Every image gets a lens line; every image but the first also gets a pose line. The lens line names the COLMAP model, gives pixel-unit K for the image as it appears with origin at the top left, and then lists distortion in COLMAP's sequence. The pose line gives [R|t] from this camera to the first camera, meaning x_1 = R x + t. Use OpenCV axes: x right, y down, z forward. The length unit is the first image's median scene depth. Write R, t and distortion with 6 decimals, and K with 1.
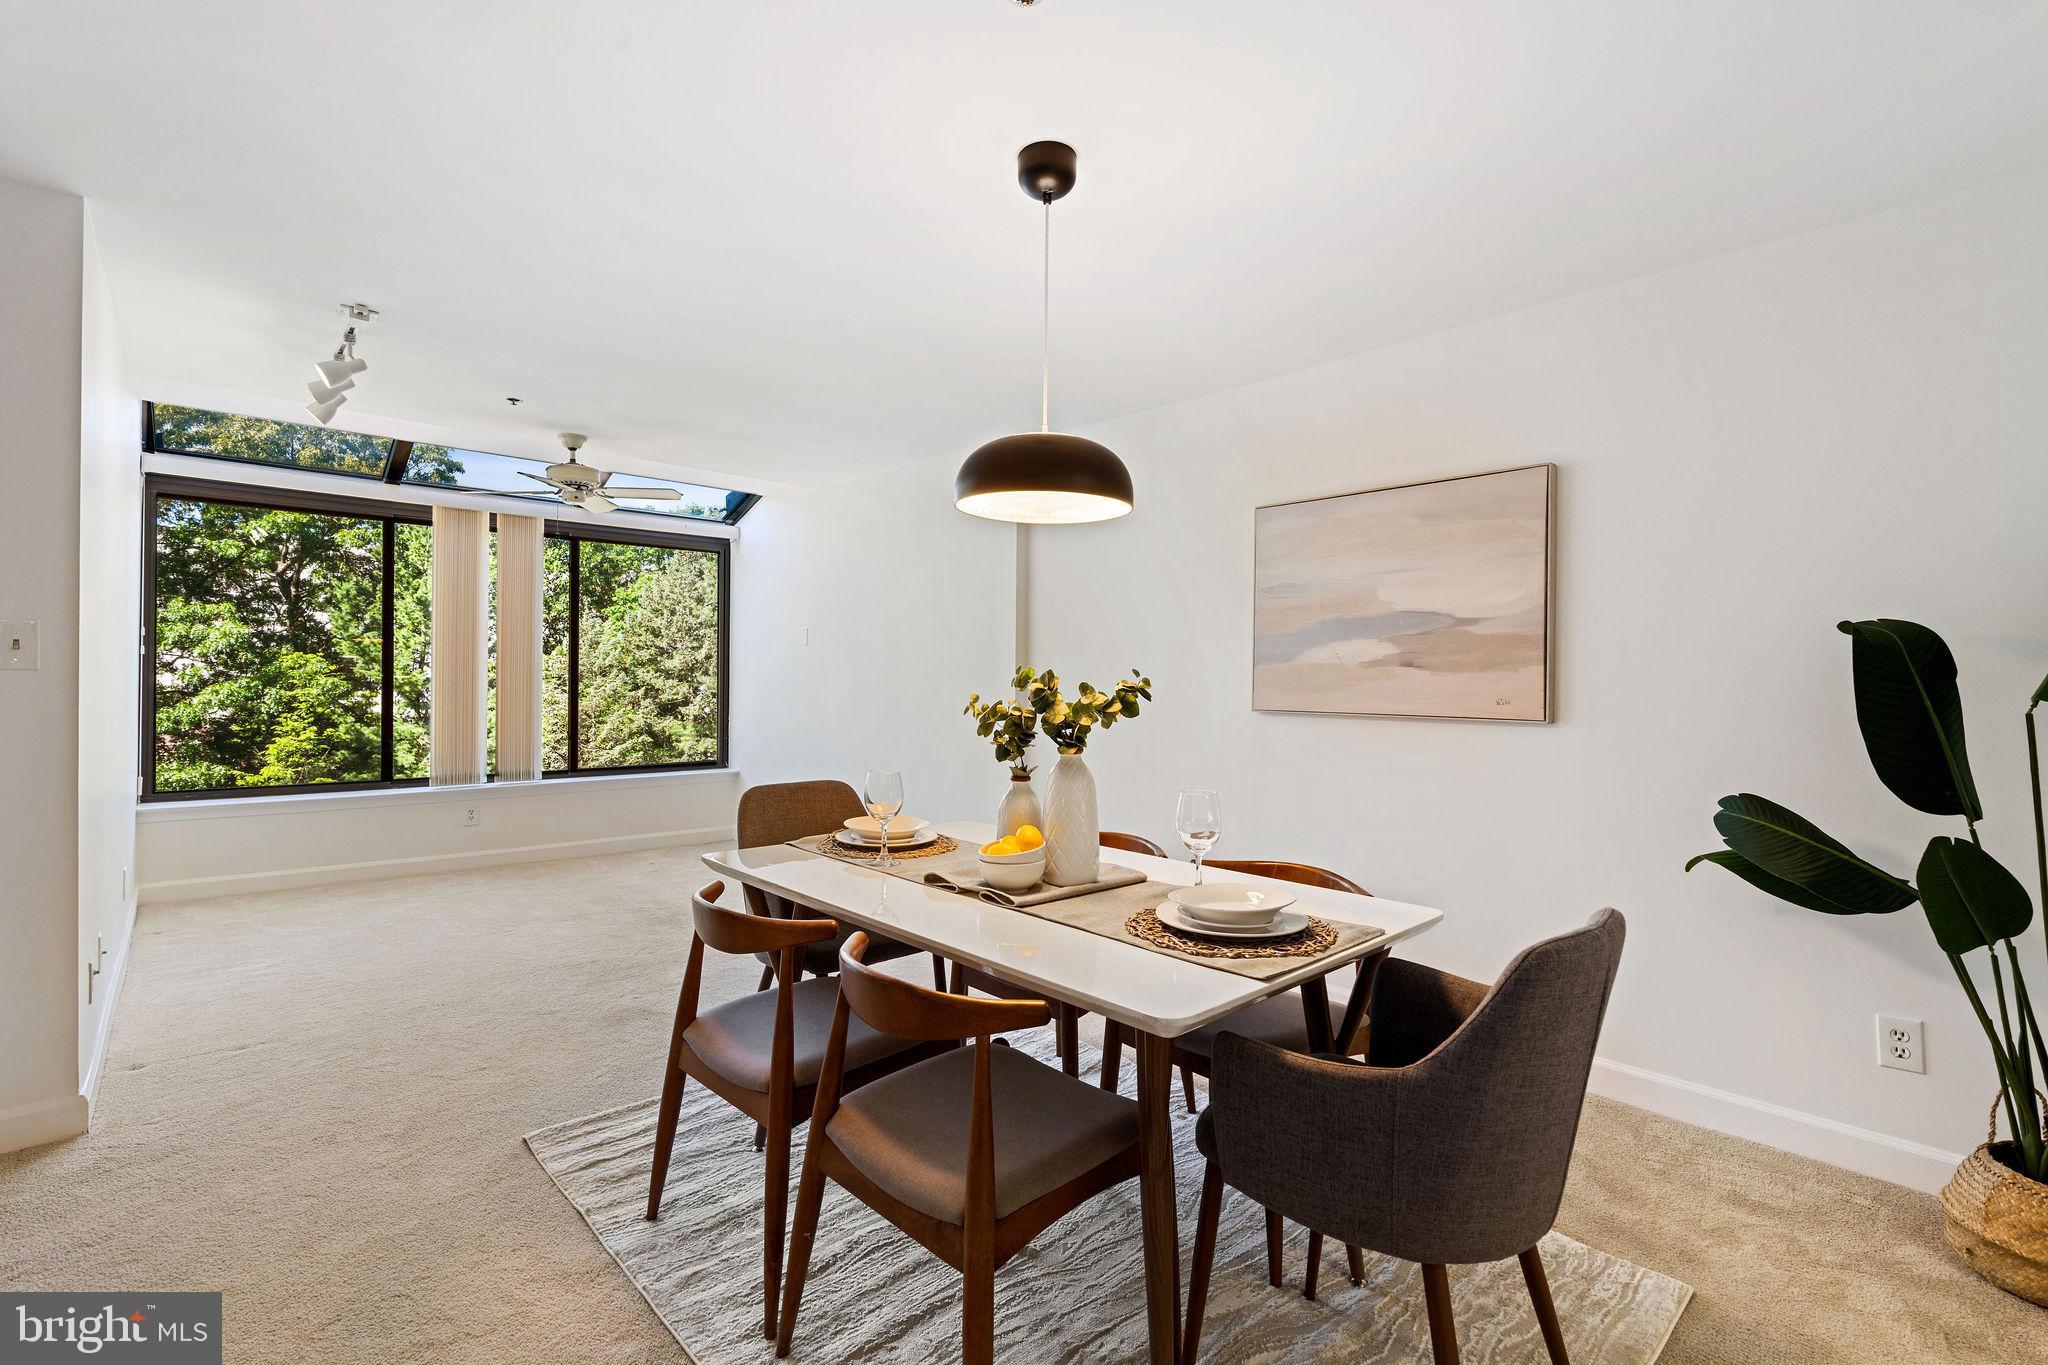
lens RADIAL K [[925.9, 0, 989.4], [0, 925.9, 676.9], [0, 0, 1]] dist [-0.007126, 0.002593]
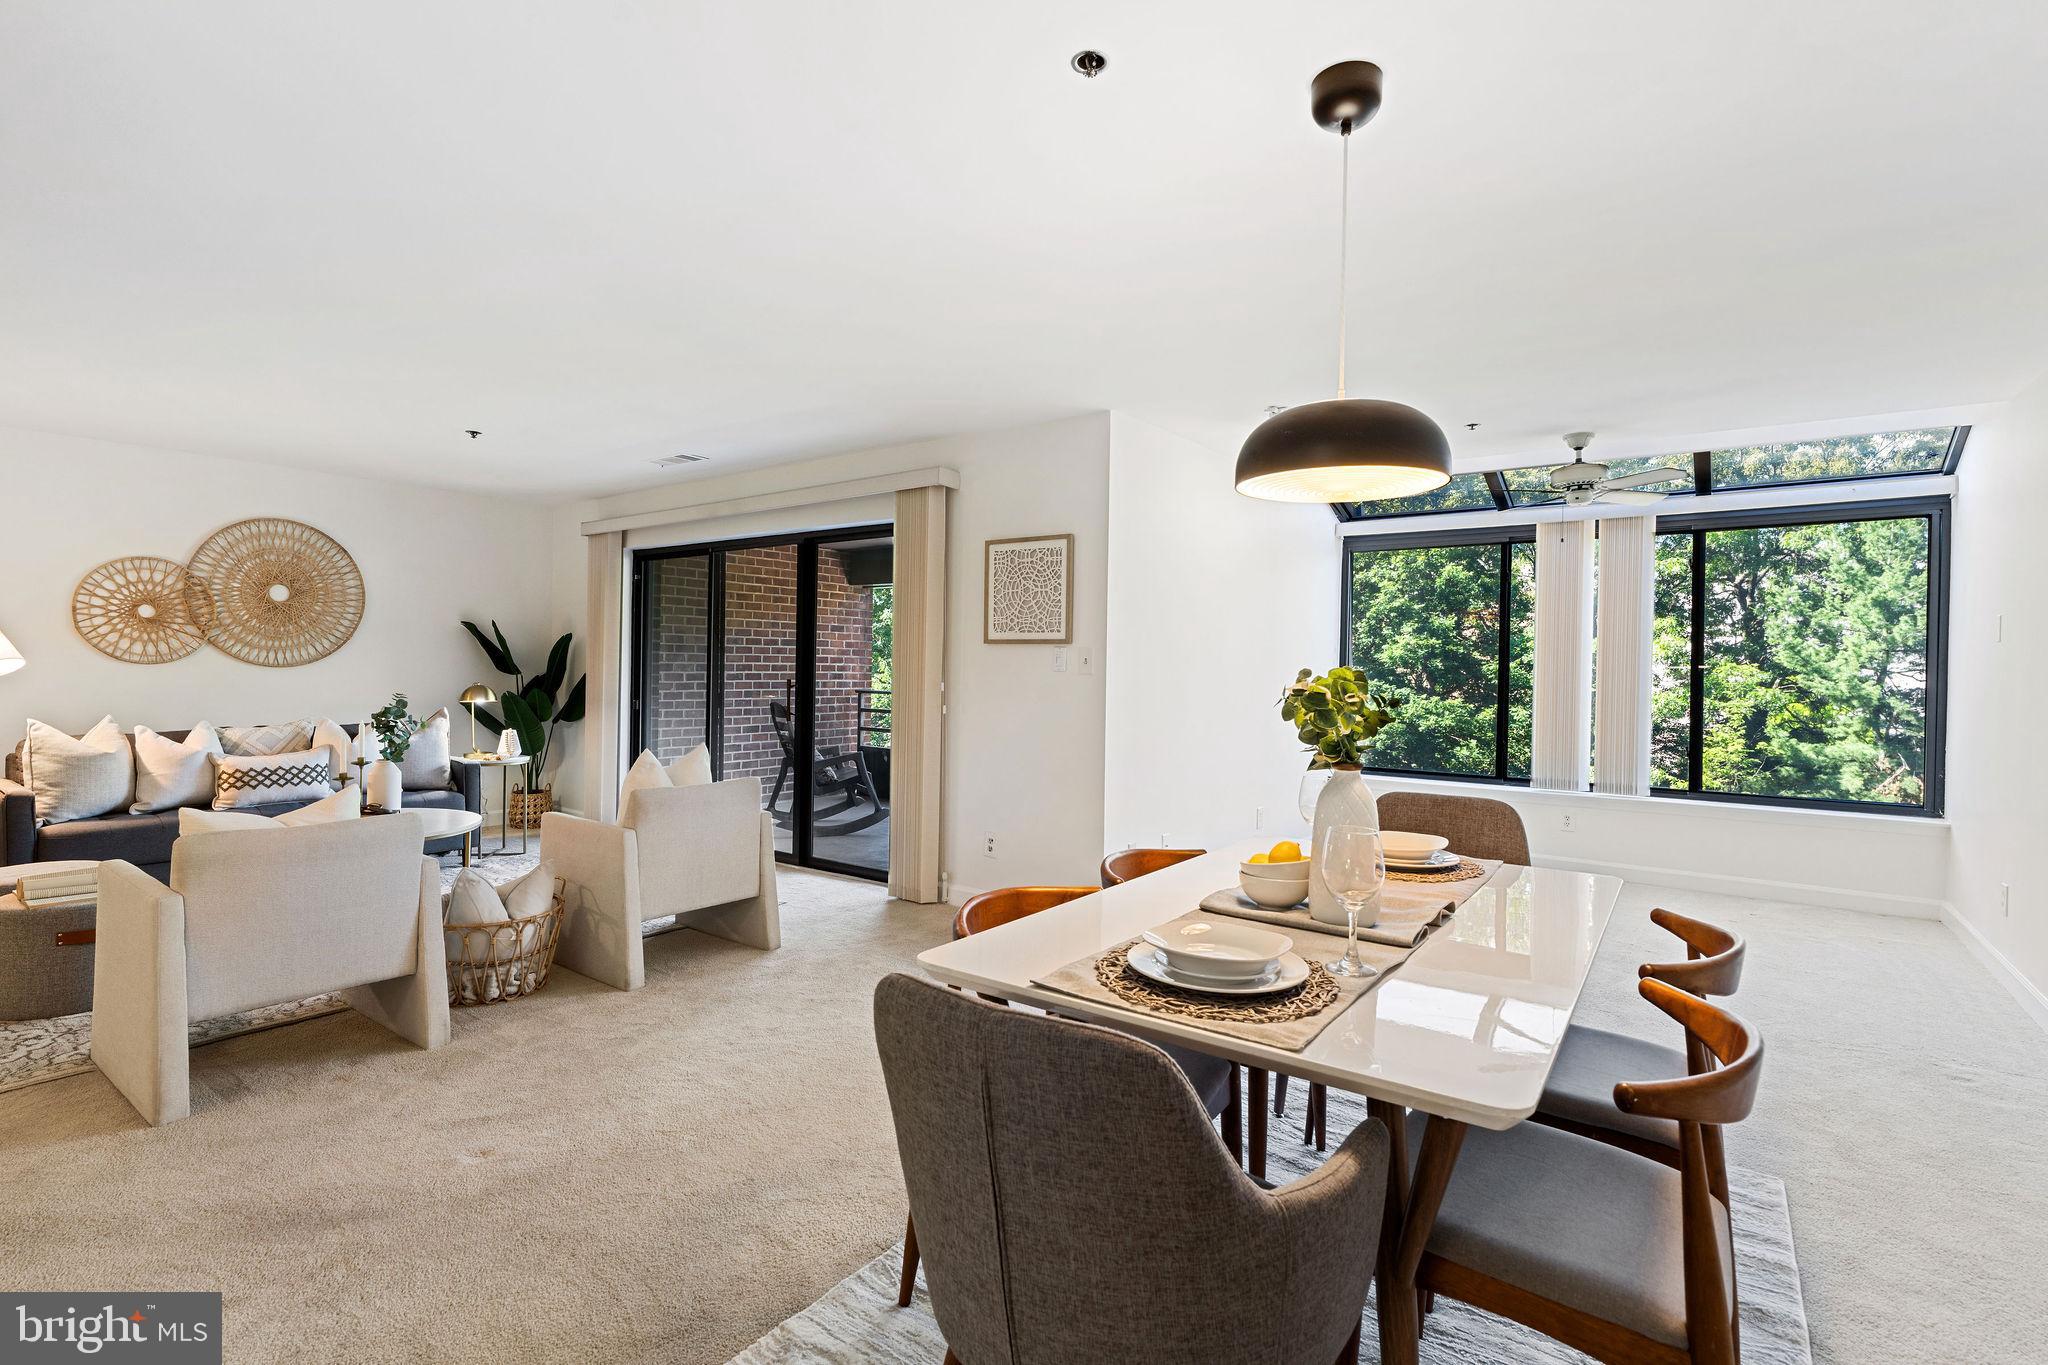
lens RADIAL K [[925.9, 0, 1014.3], [0, 925.9, 673.4], [0, 0, 1]] dist [-0.007126, 0.002593]
pose [[0.212889, -0.003438, -0.977070, 0.353754], [-0.012296, 0.999905, -0.006197, 0.000965], [0.976999, 0.013333, 0.212827, 0.218608]]
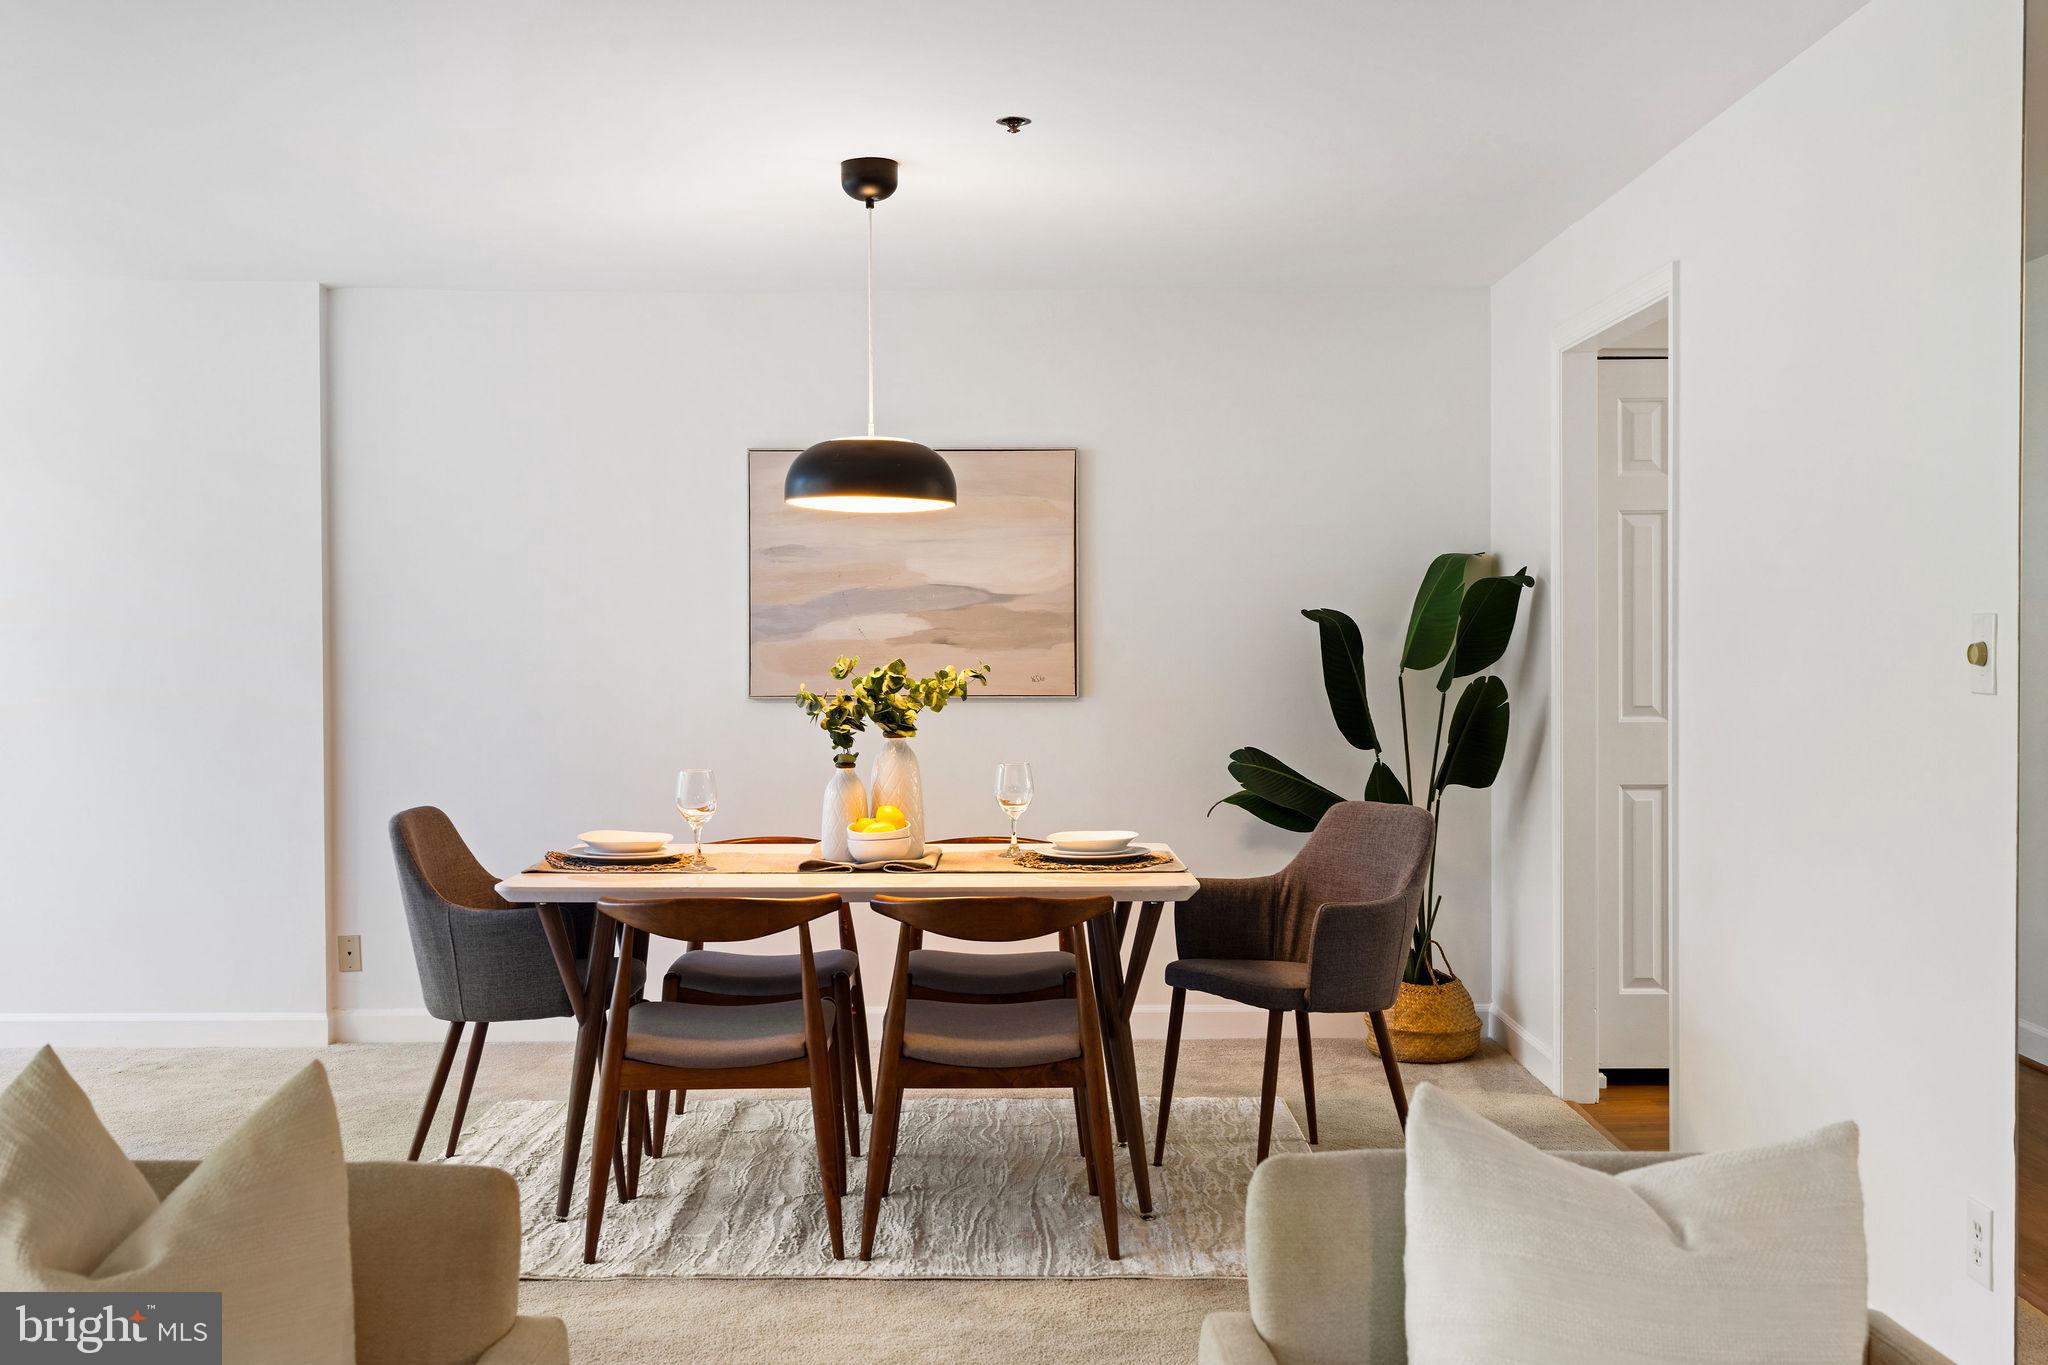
lens RADIAL K [[2057.9, 0, 1012.0], [0, 2057.9, 680.0], [0, 0, 1]] dist [-0.013600, 0.000000]
pose [[0.669698, -0.027765, 0.742114, -0.659186], [0.010259, 0.999551, 0.028138, -0.020364], [-0.742562, -0.011231, 0.669683, -0.282680]]
